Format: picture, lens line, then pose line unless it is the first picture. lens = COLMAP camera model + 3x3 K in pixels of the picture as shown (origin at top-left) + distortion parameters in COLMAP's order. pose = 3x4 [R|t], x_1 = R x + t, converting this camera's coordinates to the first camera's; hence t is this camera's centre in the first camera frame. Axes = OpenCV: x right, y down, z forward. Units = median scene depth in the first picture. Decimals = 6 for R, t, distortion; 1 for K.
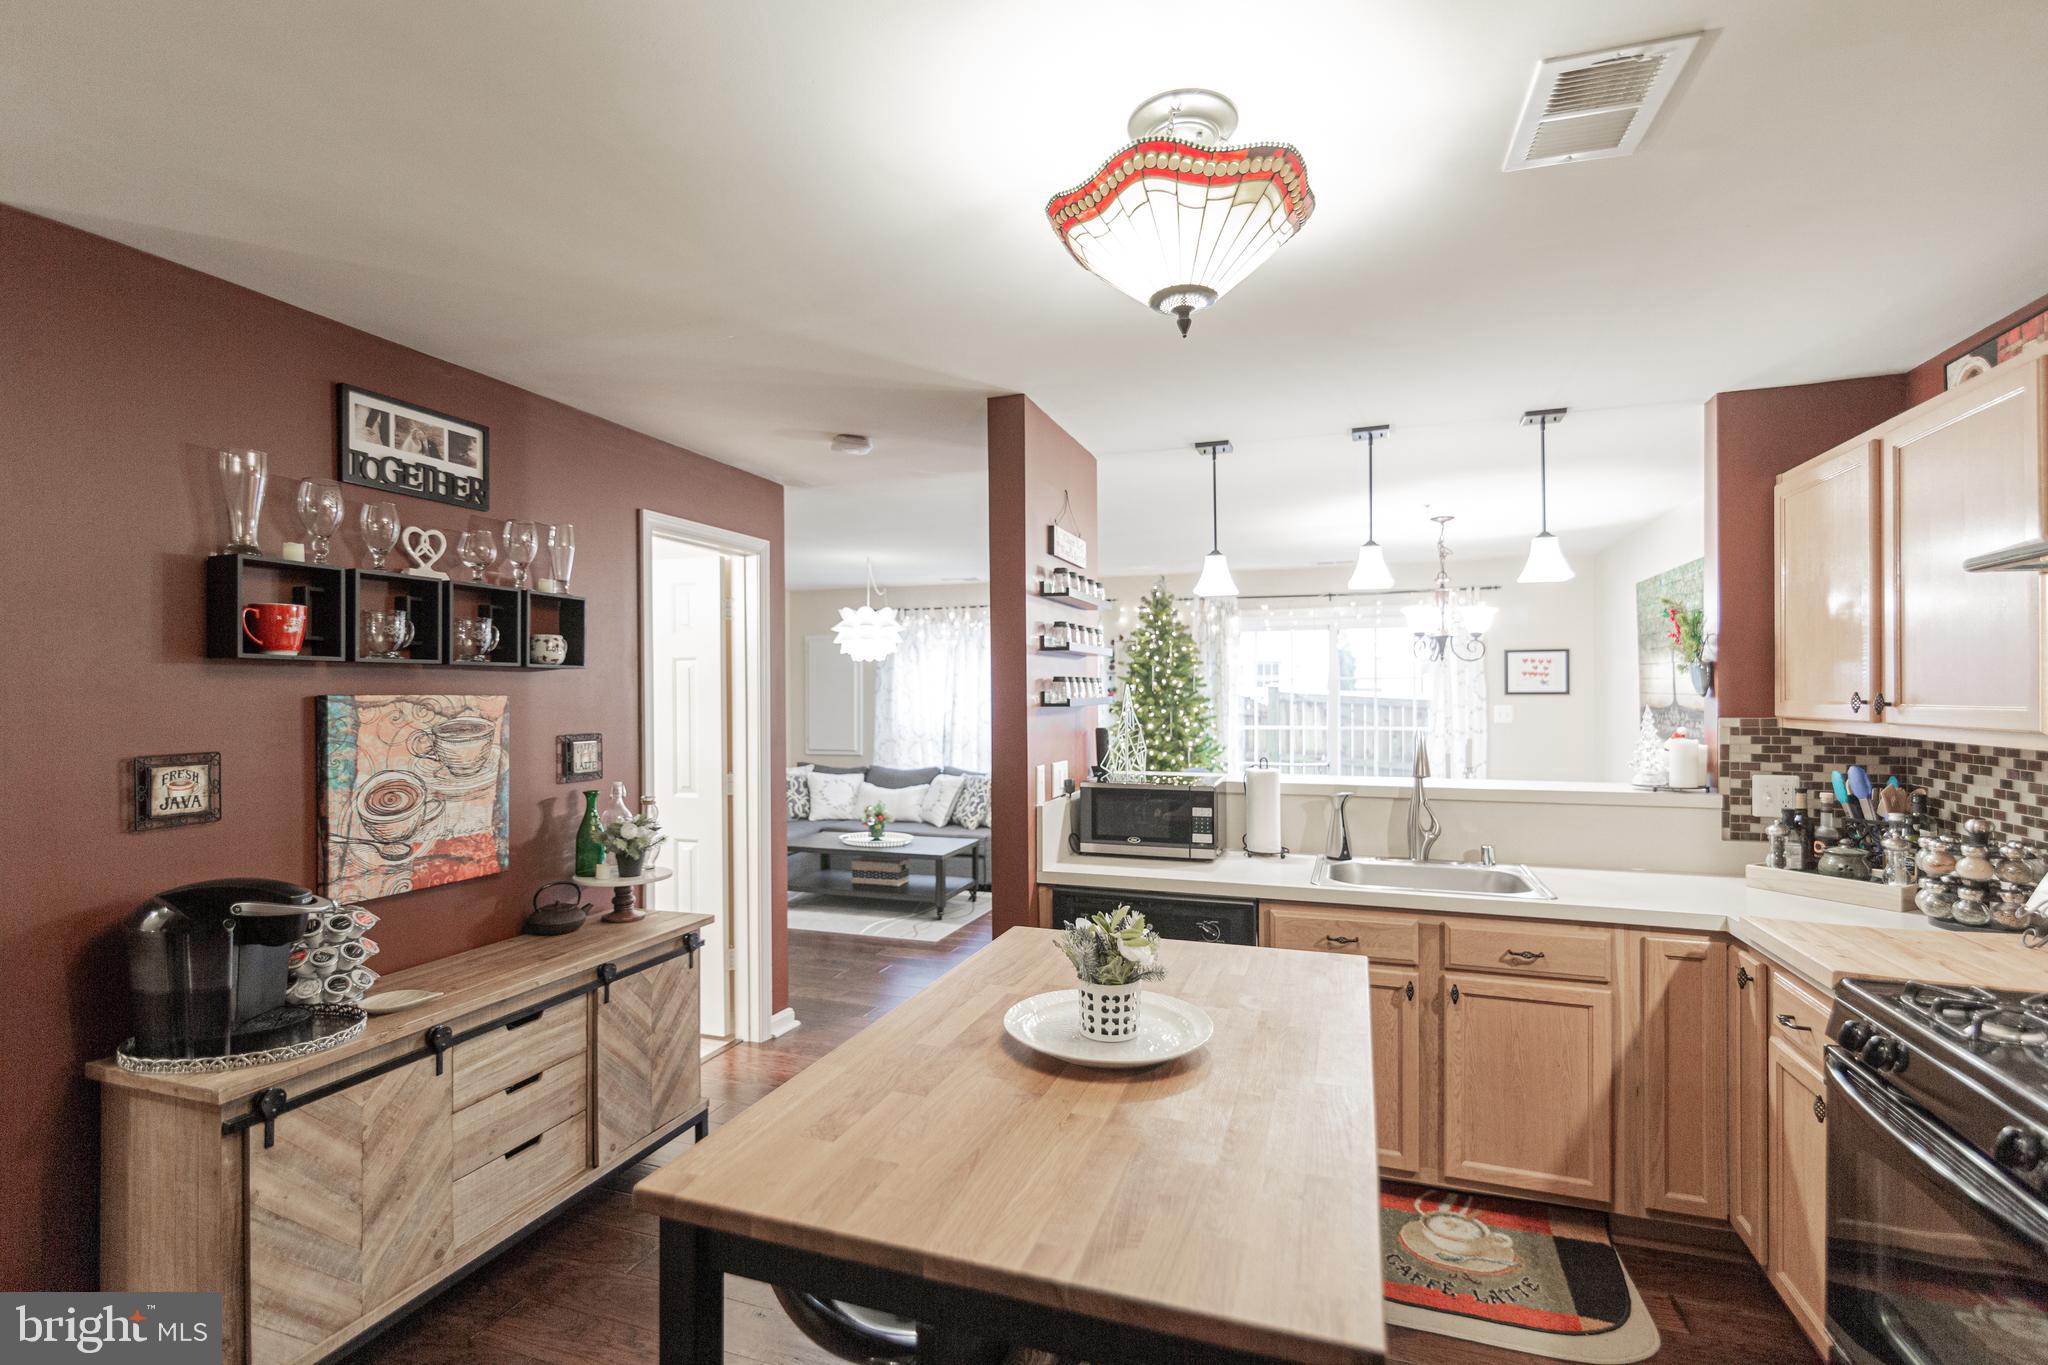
lens RADIAL K [[938.3, 0, 1031.6], [0, 938.3, 687.4], [0, 0, 1]] dist [0.002585, 0.000064]
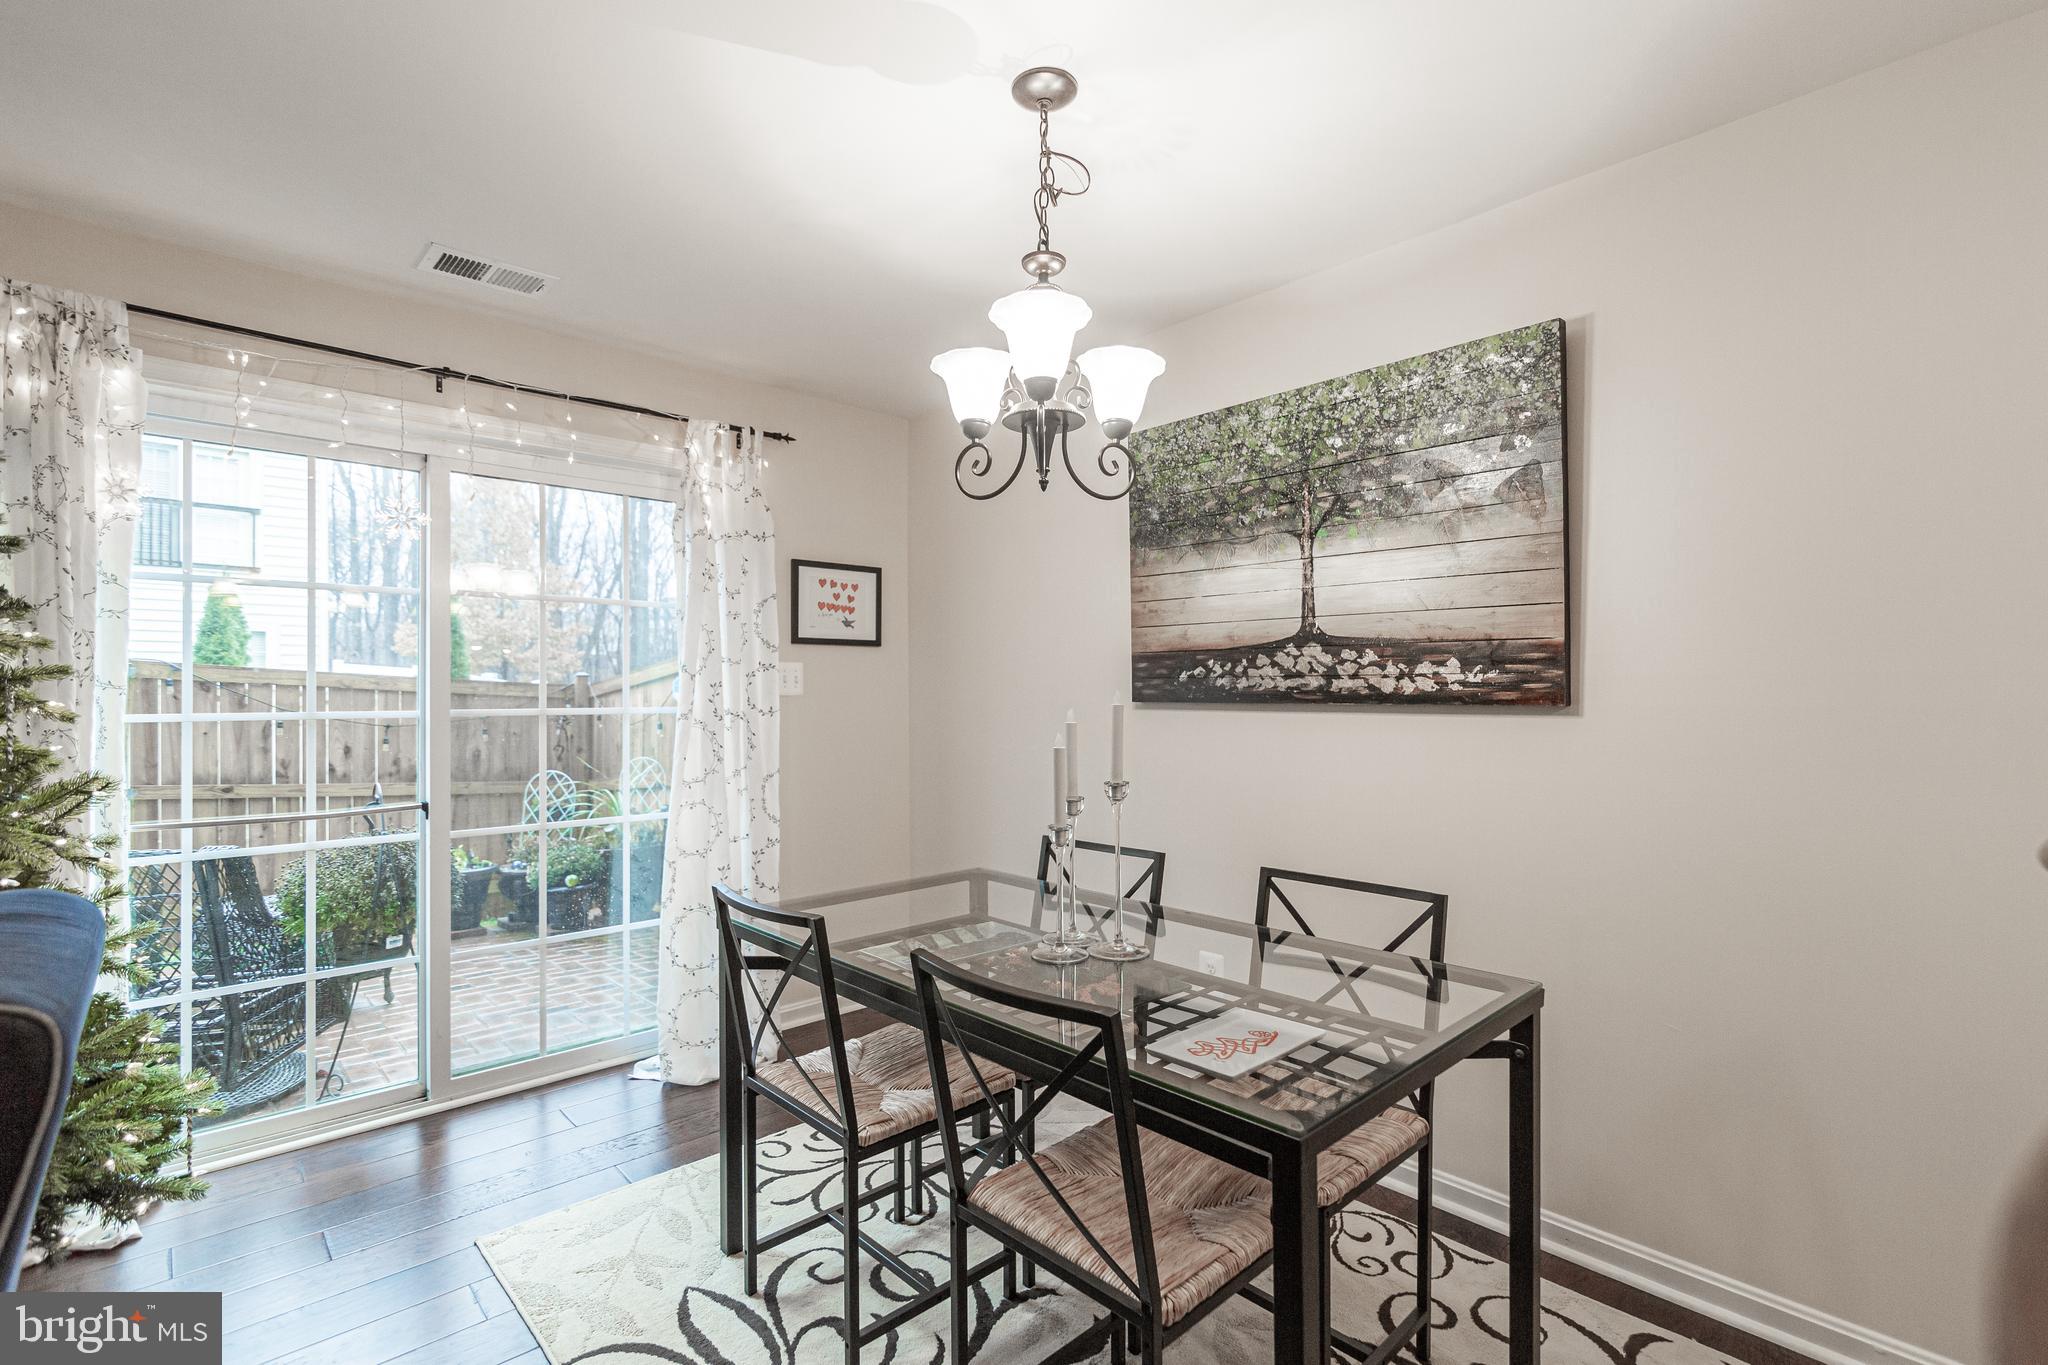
lens RADIAL K [[938.3, 0, 1018.9], [0, 938.3, 693.3], [0, 0, 1]] dist [0.002585, 0.000064]
pose [[0.474042, 0.002621, 0.880498, 0.202372], [-0.003851, 0.999992, -0.000904, 0.084150], [-0.880494, -0.002962, 0.474049, 1.436204]]
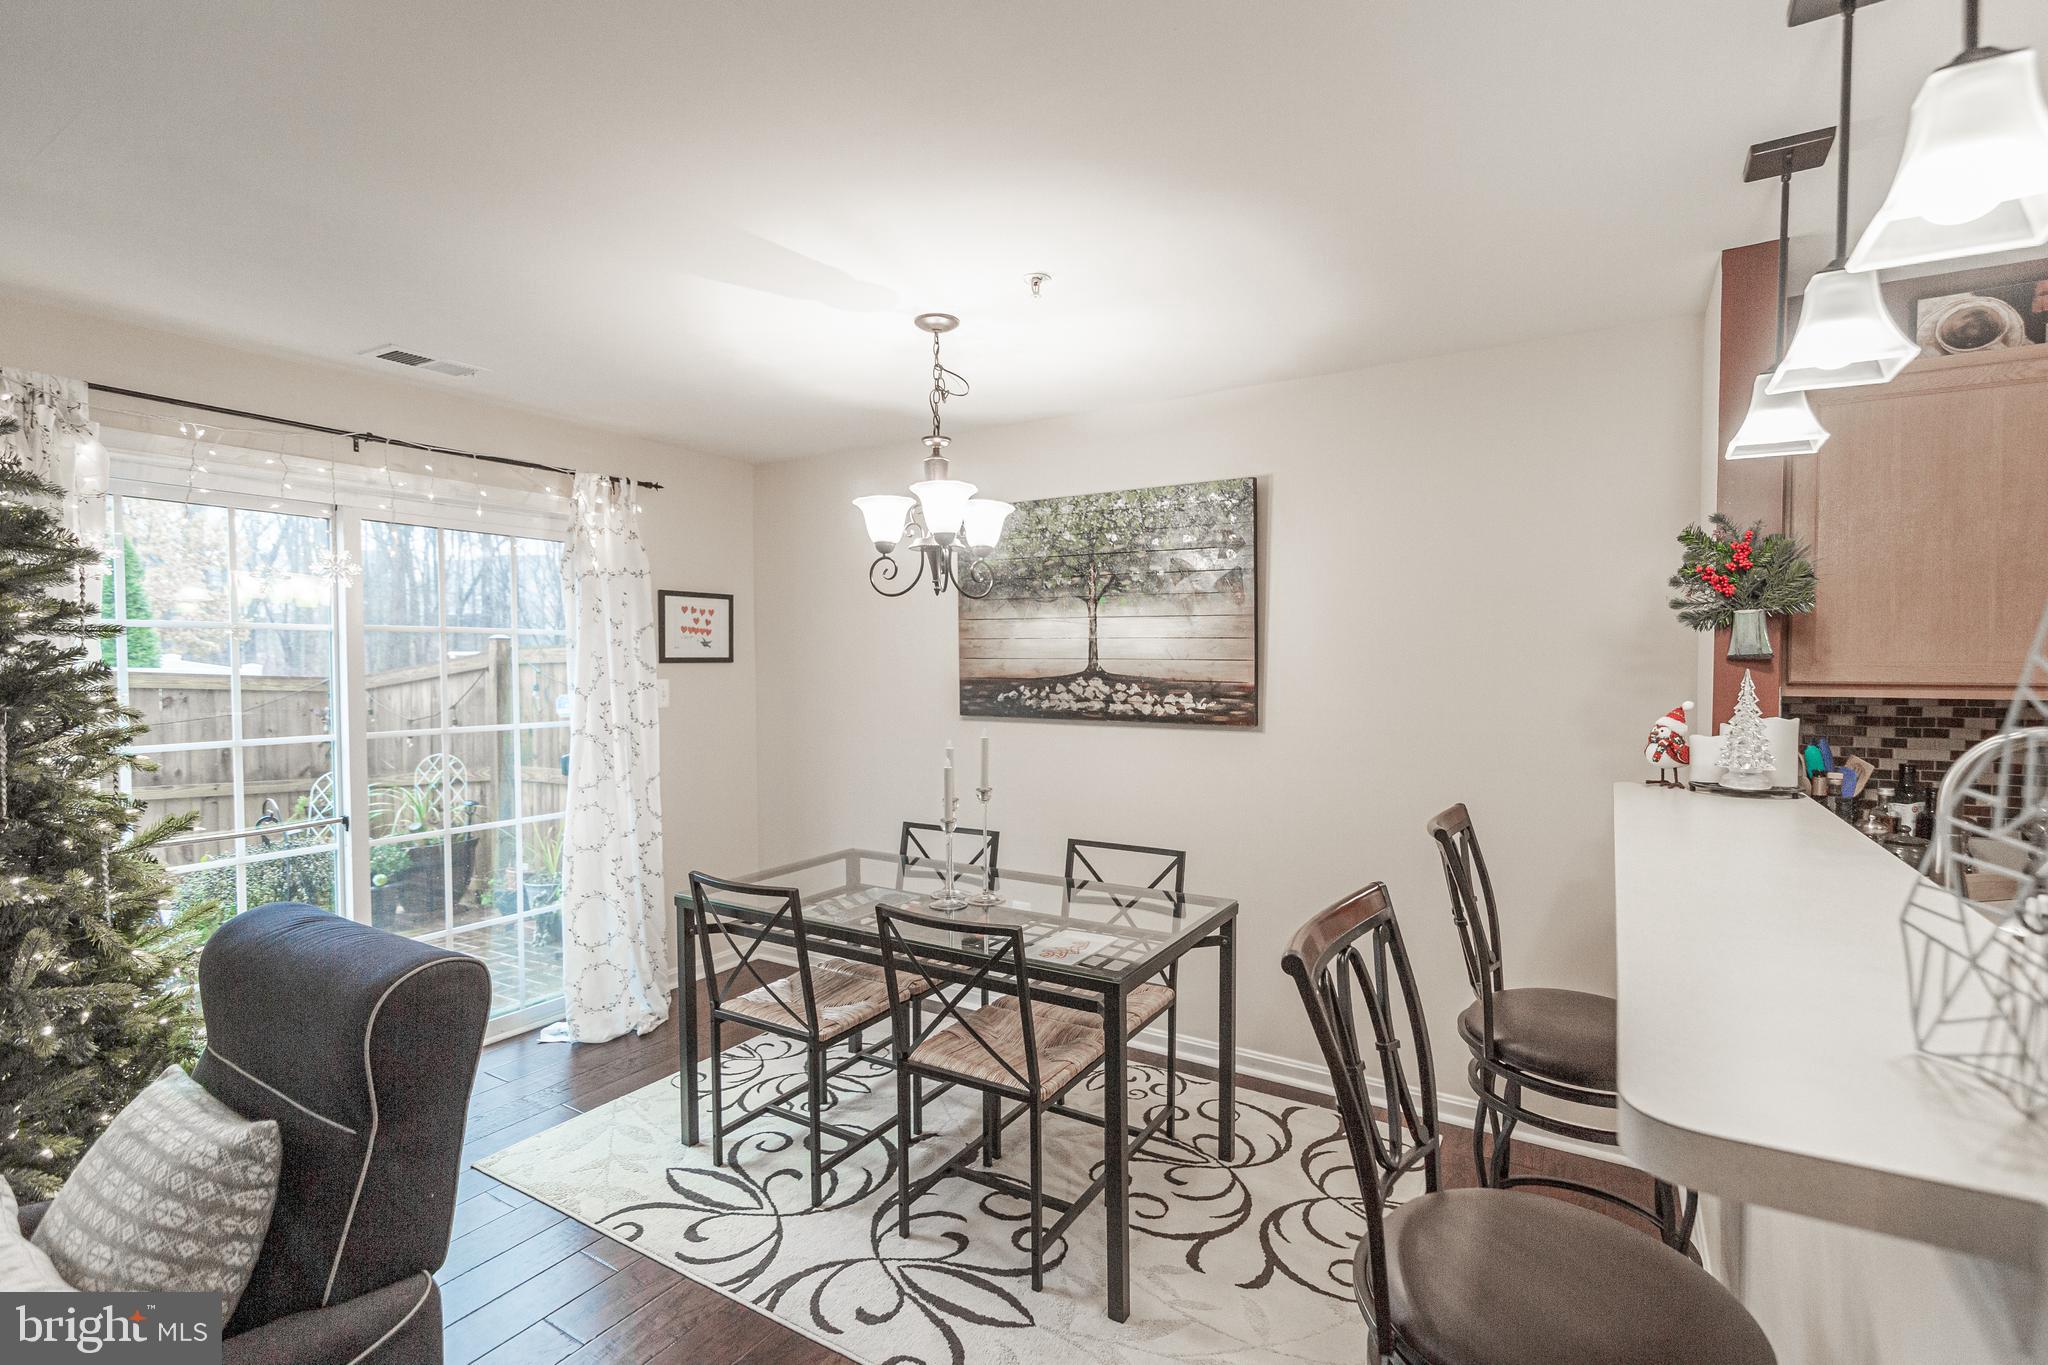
lens RADIAL K [[938.3, 0, 1022.7], [0, 938.3, 695.0], [0, 0, 1]] dist [0.002585, 0.000064]
pose [[0.223593, -0.032713, 0.974133, -0.121765], [-0.003248, 0.999406, 0.034307, 0.016279], [-0.974677, -0.010835, 0.223354, 1.428420]]
